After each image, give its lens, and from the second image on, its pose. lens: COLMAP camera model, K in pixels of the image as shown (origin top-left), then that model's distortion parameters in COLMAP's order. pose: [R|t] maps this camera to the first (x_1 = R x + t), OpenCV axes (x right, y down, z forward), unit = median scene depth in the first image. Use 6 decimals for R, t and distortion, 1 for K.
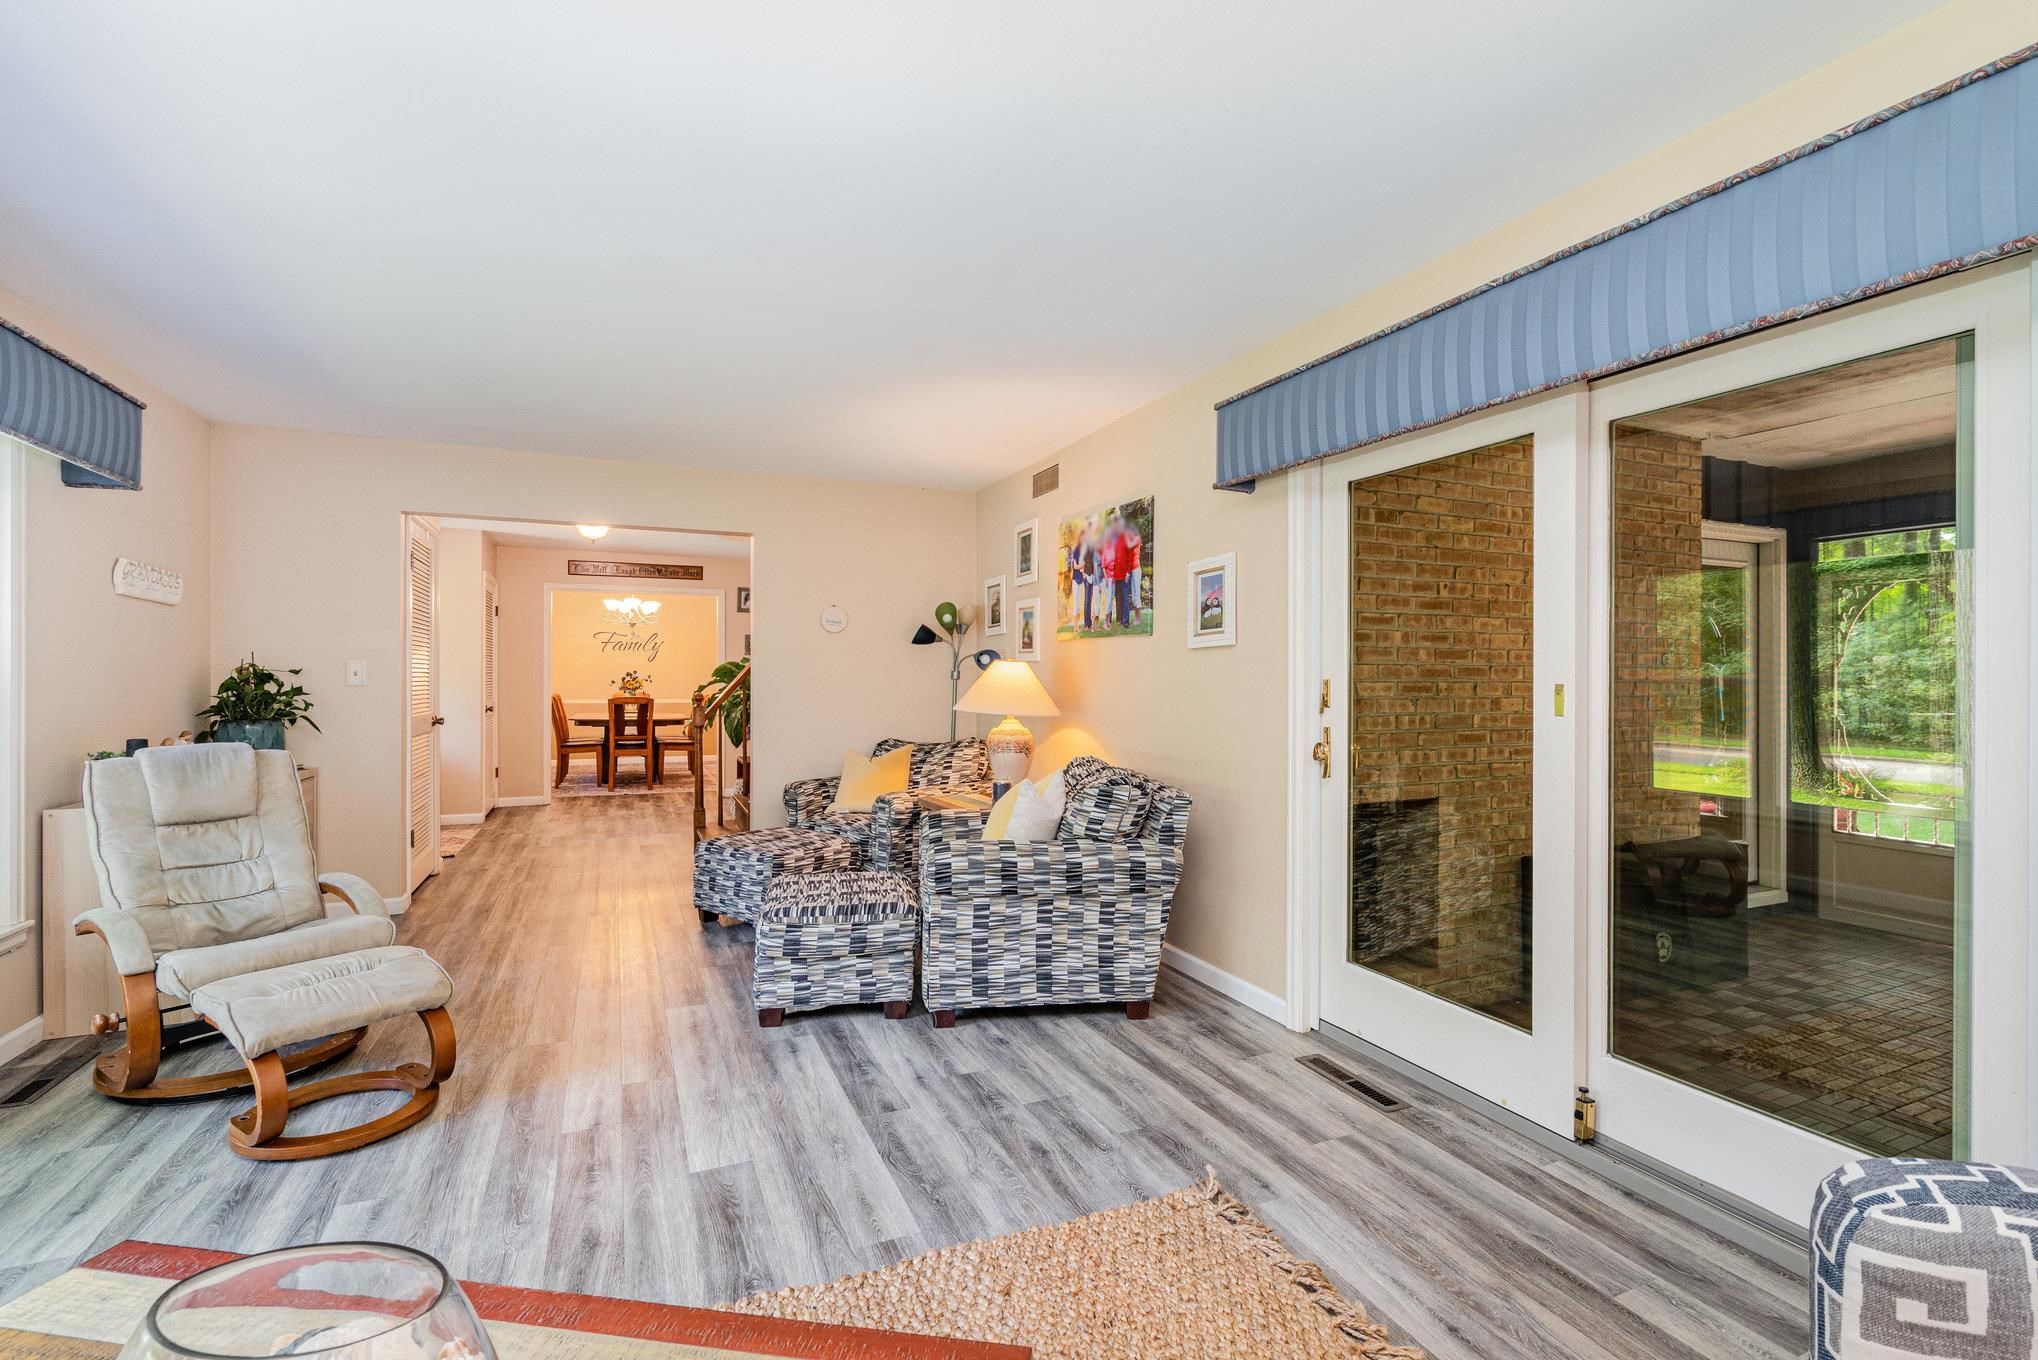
lens RADIAL K [[918.9, 0, 1022.7], [0, 918.9, 676.8], [0, 0, 1]] dist [-0.002860, -0.001328]
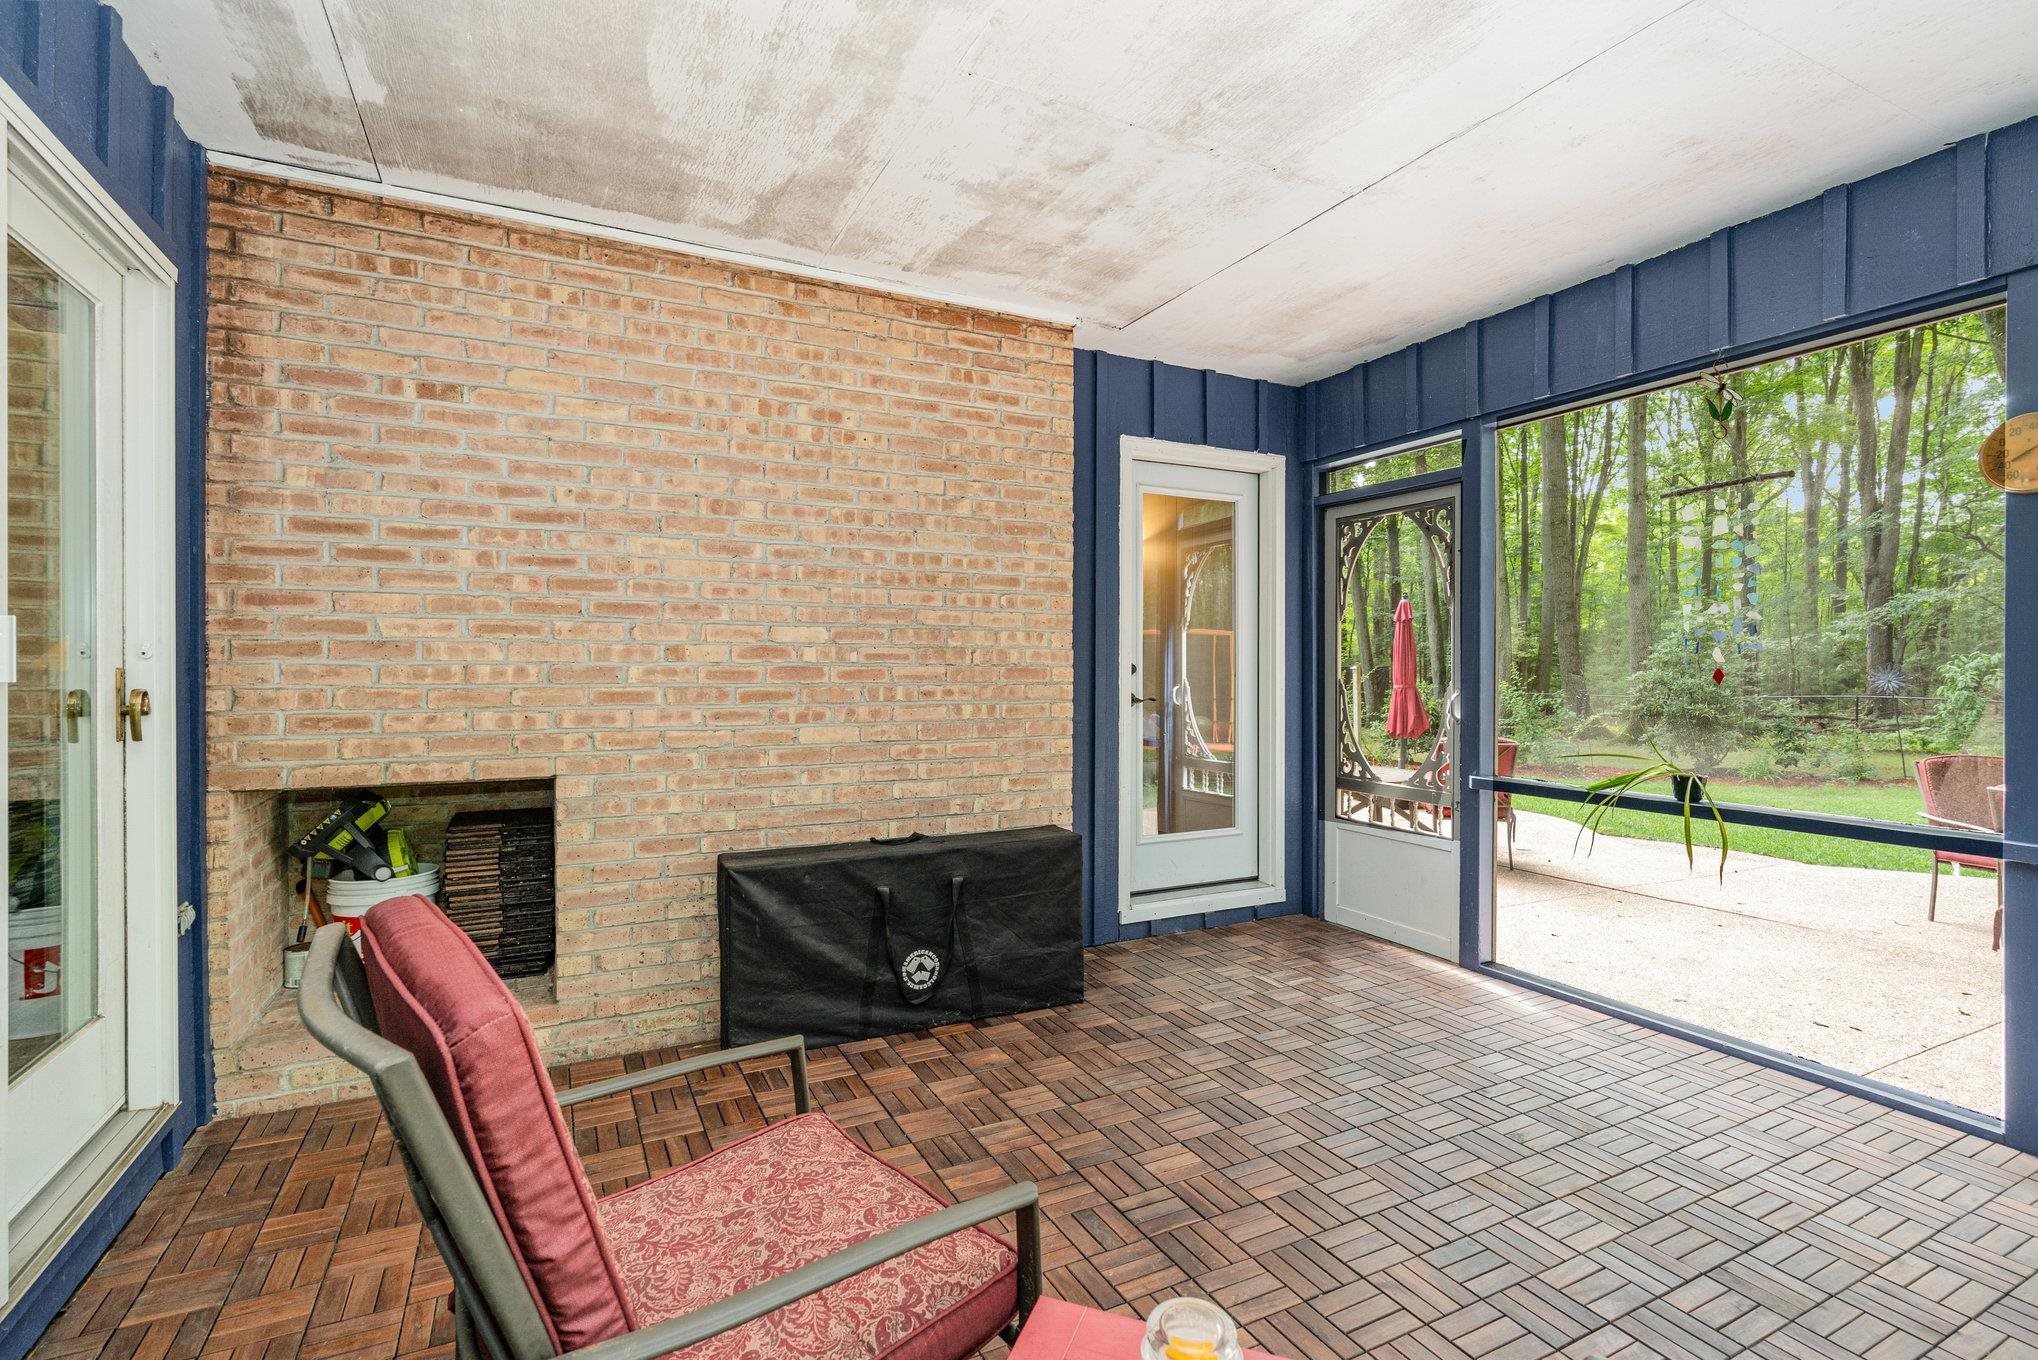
lens RADIAL K [[918.9, 0, 1017.5], [0, 918.9, 669.4], [0, 0, 1]] dist [-0.002860, -0.001328]
pose [[0.999432, -0.000052, 0.033697, 0.793667], [-0.000192, 0.999974, 0.007247, 0.039260], [-0.033697, -0.007249, 0.999406, 0.240322]]
